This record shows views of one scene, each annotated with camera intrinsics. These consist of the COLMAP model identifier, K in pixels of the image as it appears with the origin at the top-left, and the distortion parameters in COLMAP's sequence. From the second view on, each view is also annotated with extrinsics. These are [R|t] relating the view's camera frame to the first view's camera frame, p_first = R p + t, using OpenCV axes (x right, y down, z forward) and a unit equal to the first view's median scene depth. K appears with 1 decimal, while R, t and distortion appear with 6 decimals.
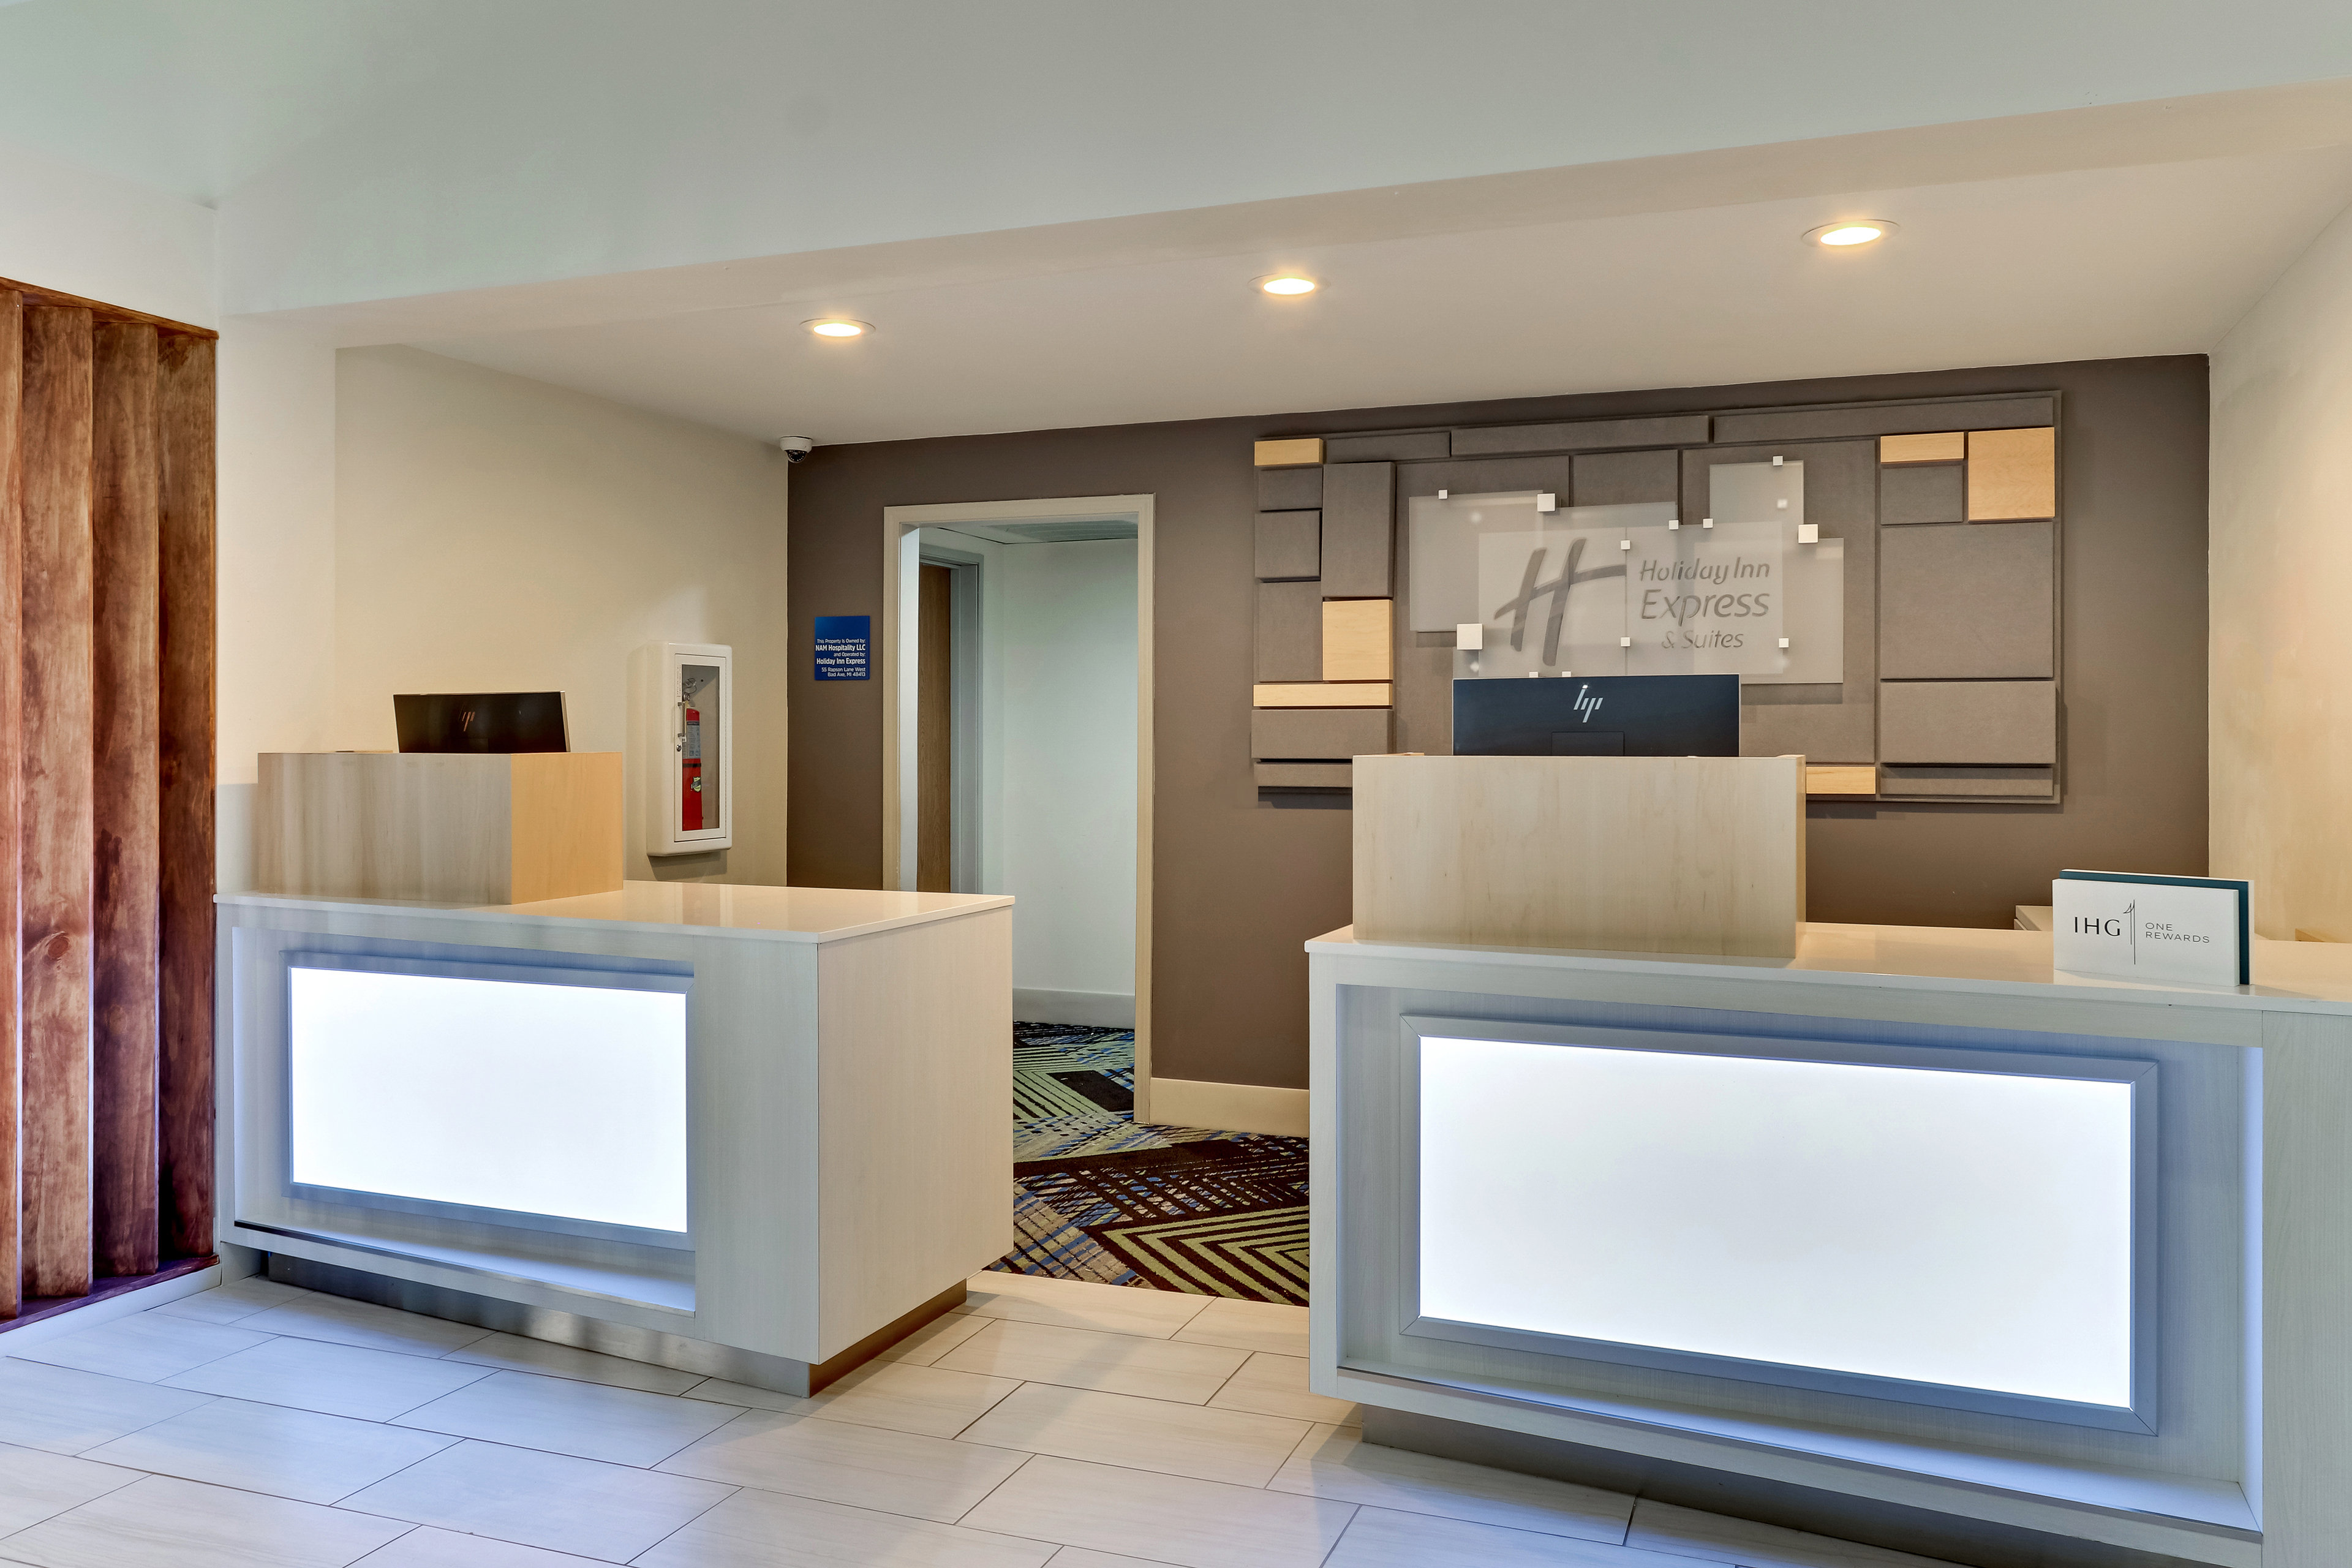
lens RADIAL K [[1693.4, 0, 1238.3], [0, 1693.4, 739.3], [0, 0, 1]] dist [-0.008598, -0.004423]
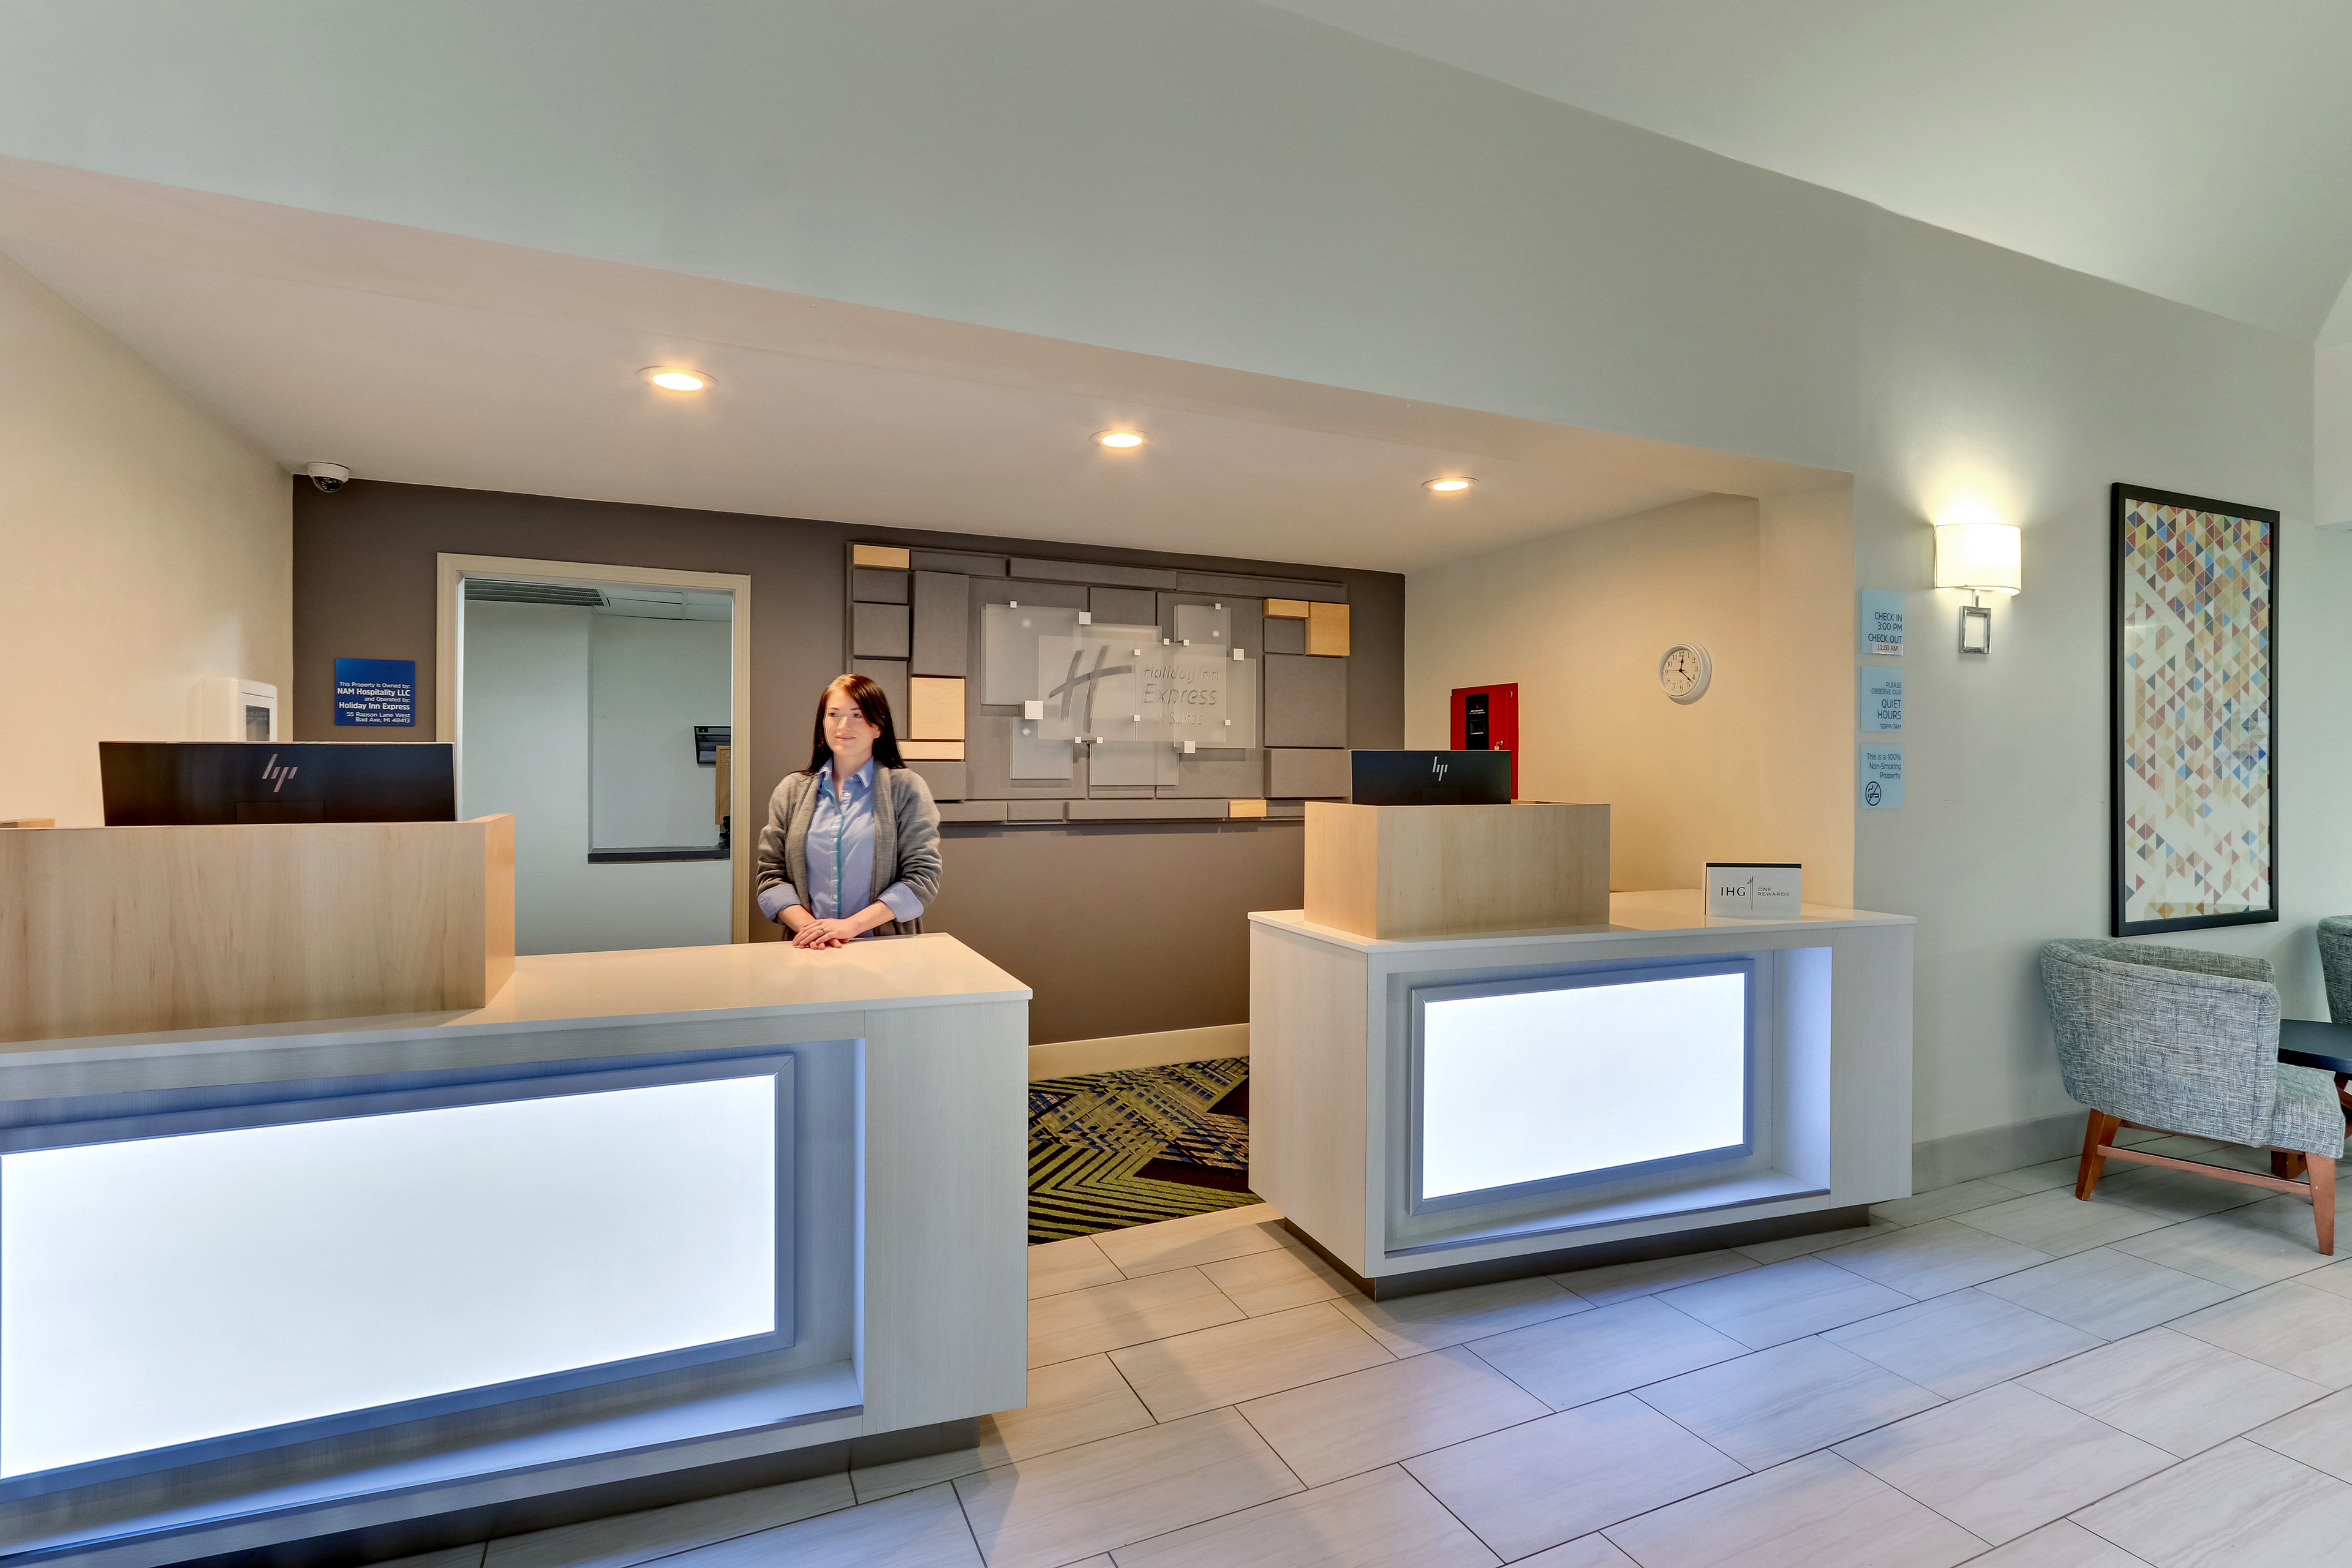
lens RADIAL K [[1090.7, 0, 1154.6], [0, 1090.7, 774.7], [0, 0, 1]] dist [0.002772, 0.001326]
pose [[0.723897, -0.002962, 0.689901, -0.436611], [-0.000765, 0.999987, 0.005097, -0.013503], [-0.689907, -0.004217, 0.723886, 0.311289]]
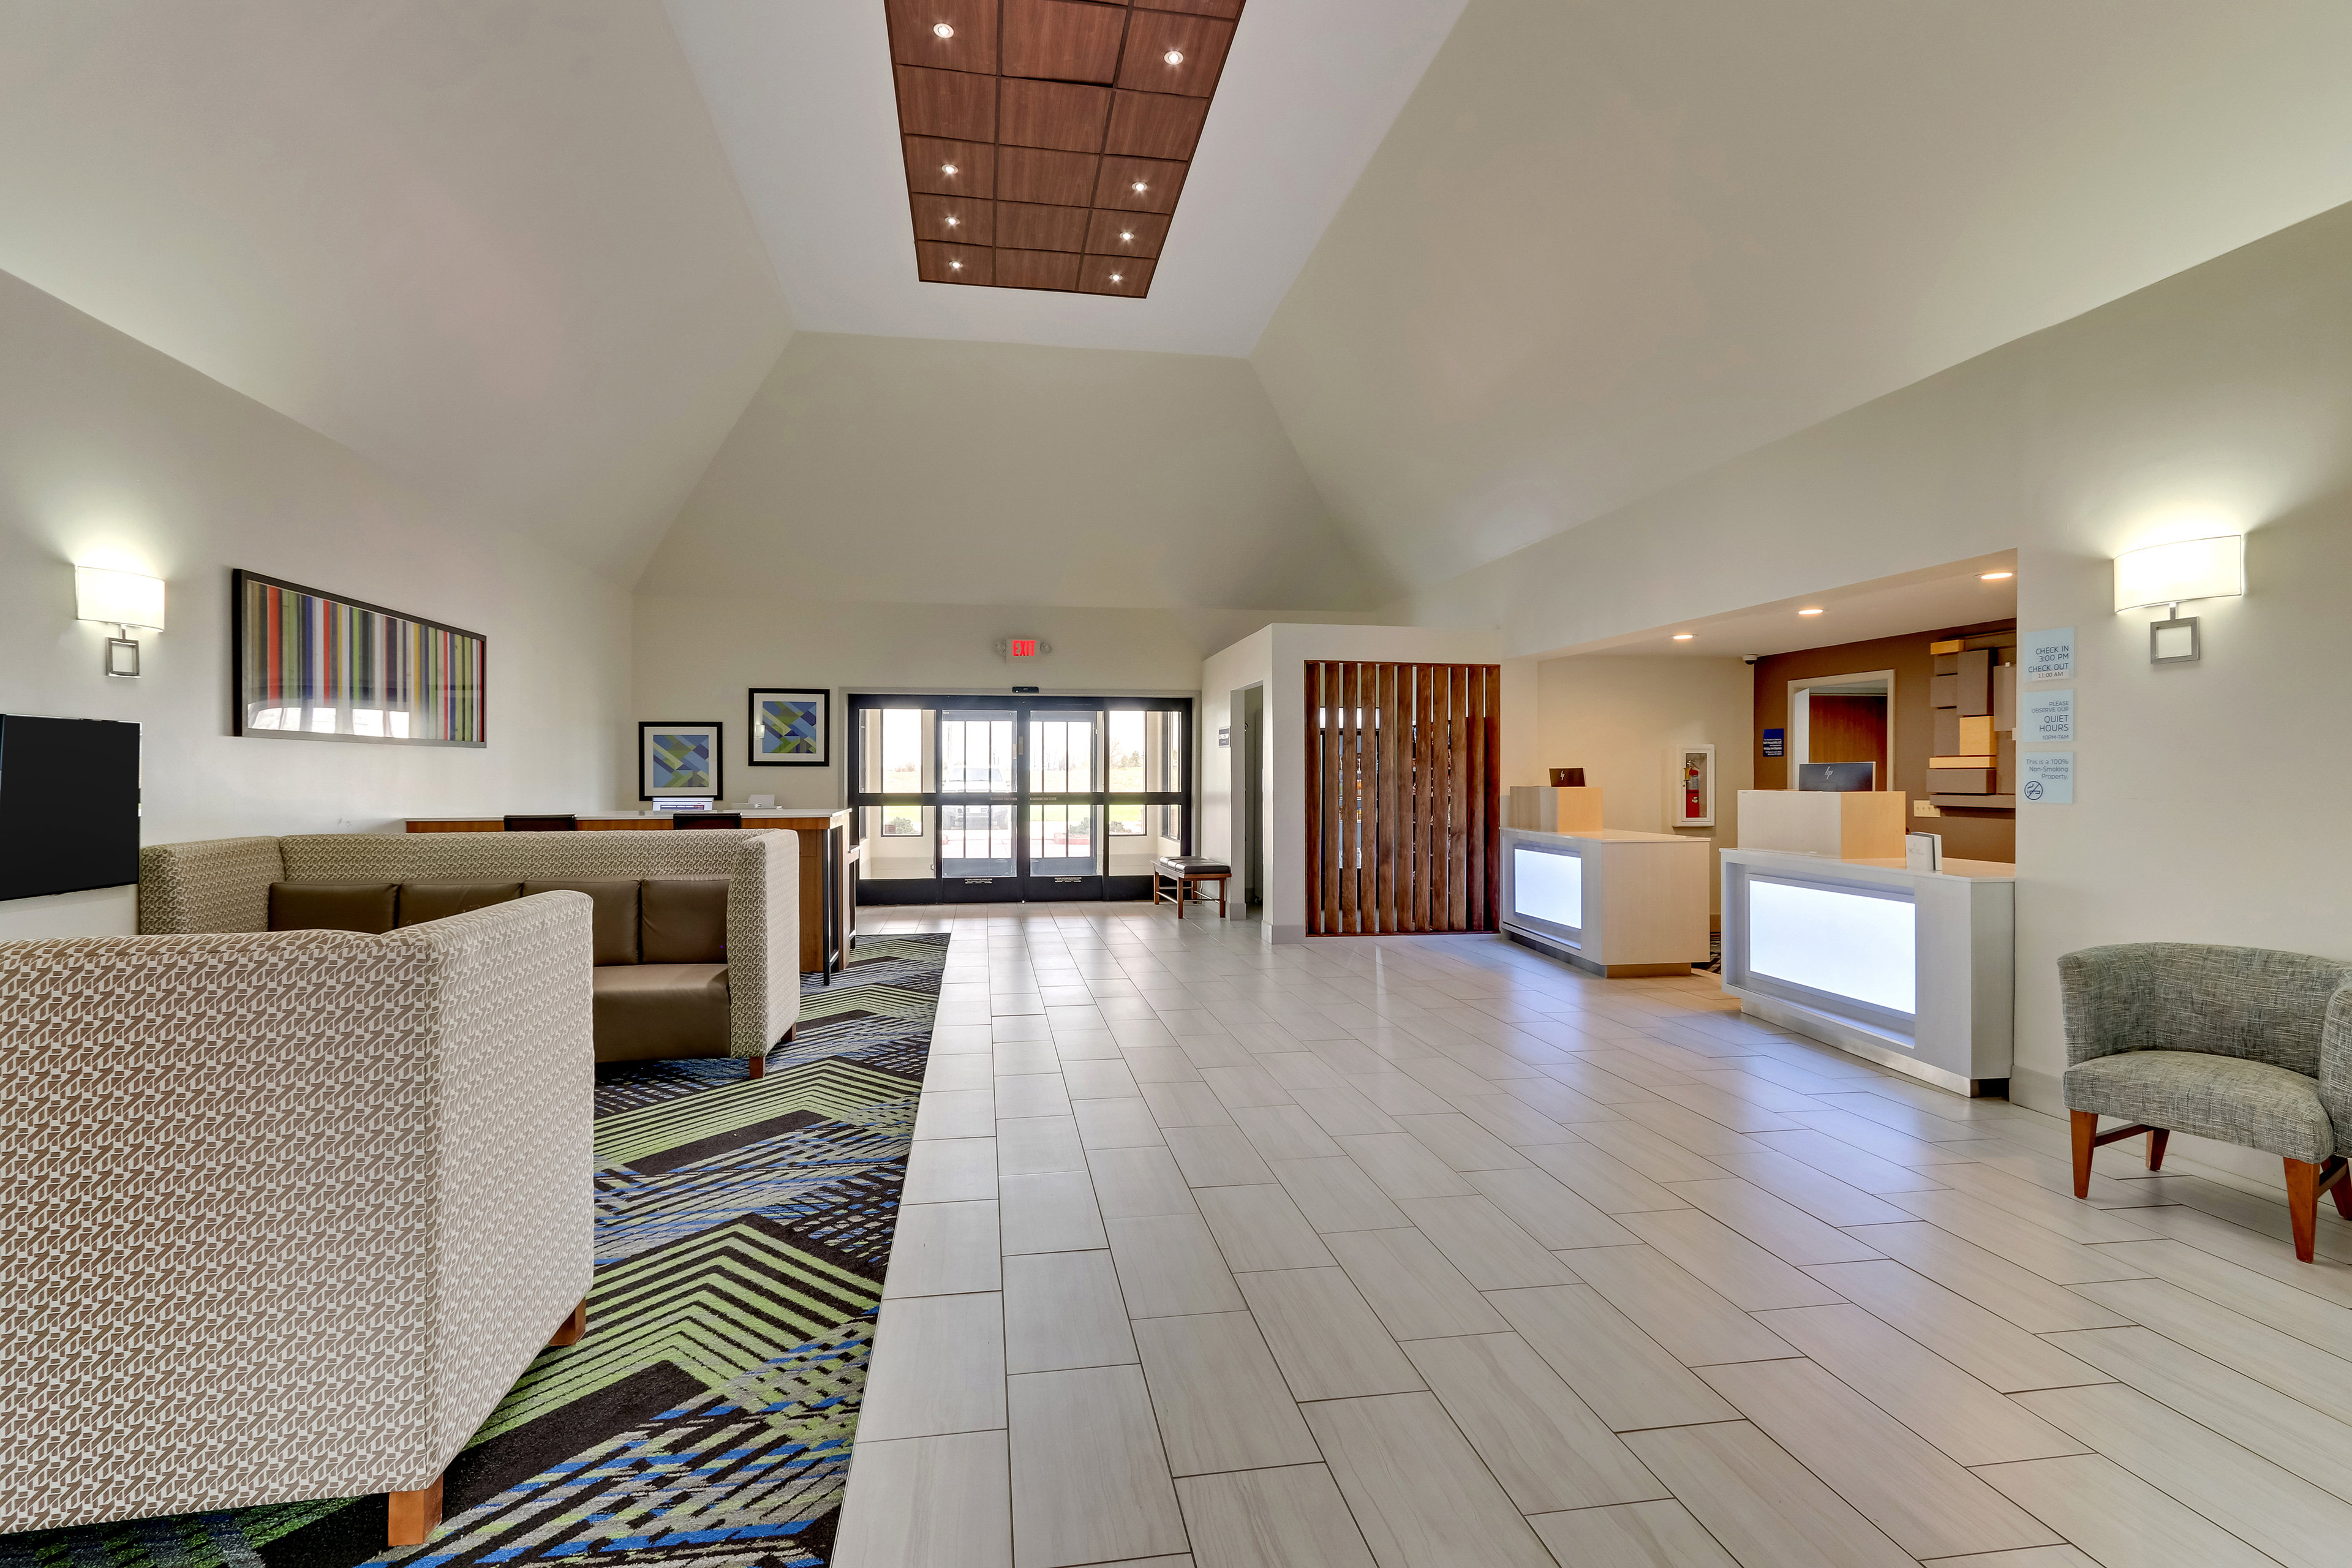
lens RADIAL K [[1090.7, 0, 1154.6], [0, 1090.7, 774.7], [0, 0, 1]] dist [0.002772, 0.001326]
pose [[0.486614, -0.002576, -0.873613, 0.841019], [0.000371, 0.999996, -0.002742, -0.008379], [0.873617, 0.001010, 0.486613, -0.595312]]
